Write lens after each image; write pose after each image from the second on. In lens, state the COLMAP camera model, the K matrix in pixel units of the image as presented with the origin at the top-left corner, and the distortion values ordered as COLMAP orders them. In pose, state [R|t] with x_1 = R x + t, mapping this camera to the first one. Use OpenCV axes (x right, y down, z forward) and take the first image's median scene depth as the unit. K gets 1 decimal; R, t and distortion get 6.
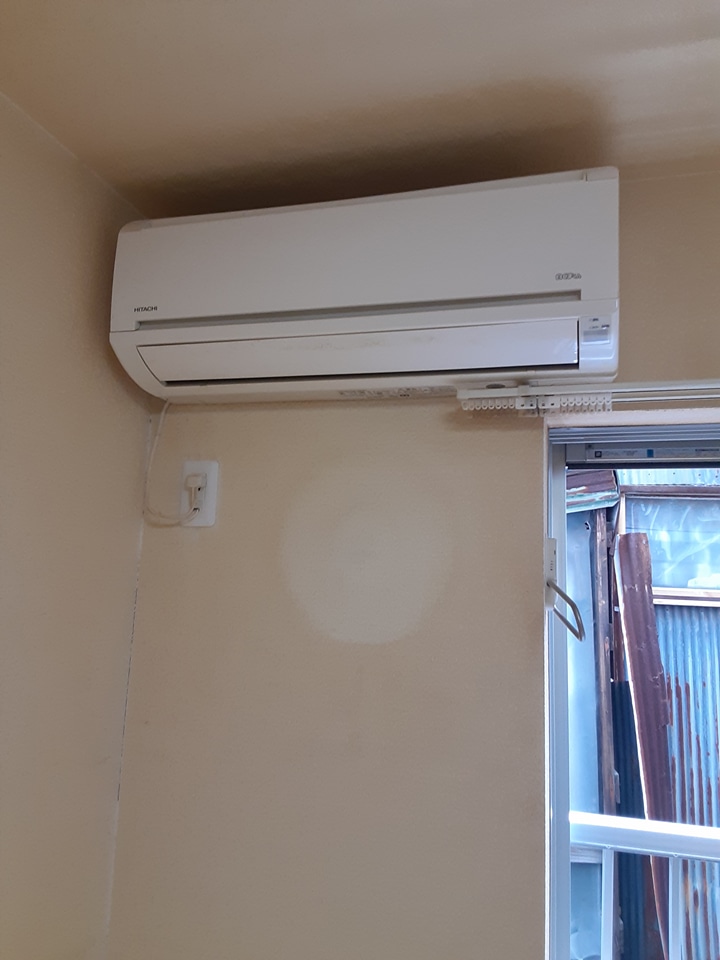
lens RADIAL K [[764.6, 0, 352.3], [0, 764.6, 474.9], [0, 0, 1]] dist [0.130130, -0.218845]
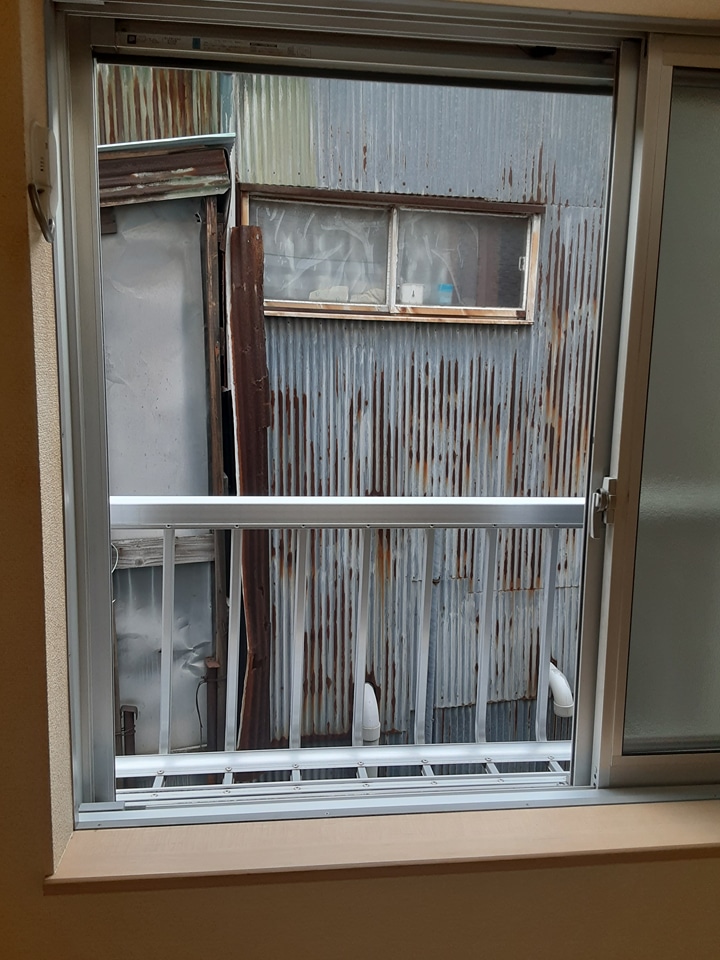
lens RADIAL K [[764.6, 0, 352.3], [0, 764.6, 474.9], [0, 0, 1]] dist [0.130130, -0.218845]
pose [[0.917971, -0.077474, 0.389008, 0.099801], [-0.045241, 0.953888, 0.296733, 0.076618], [-0.394059, -0.289992, 0.872137, 0.070722]]
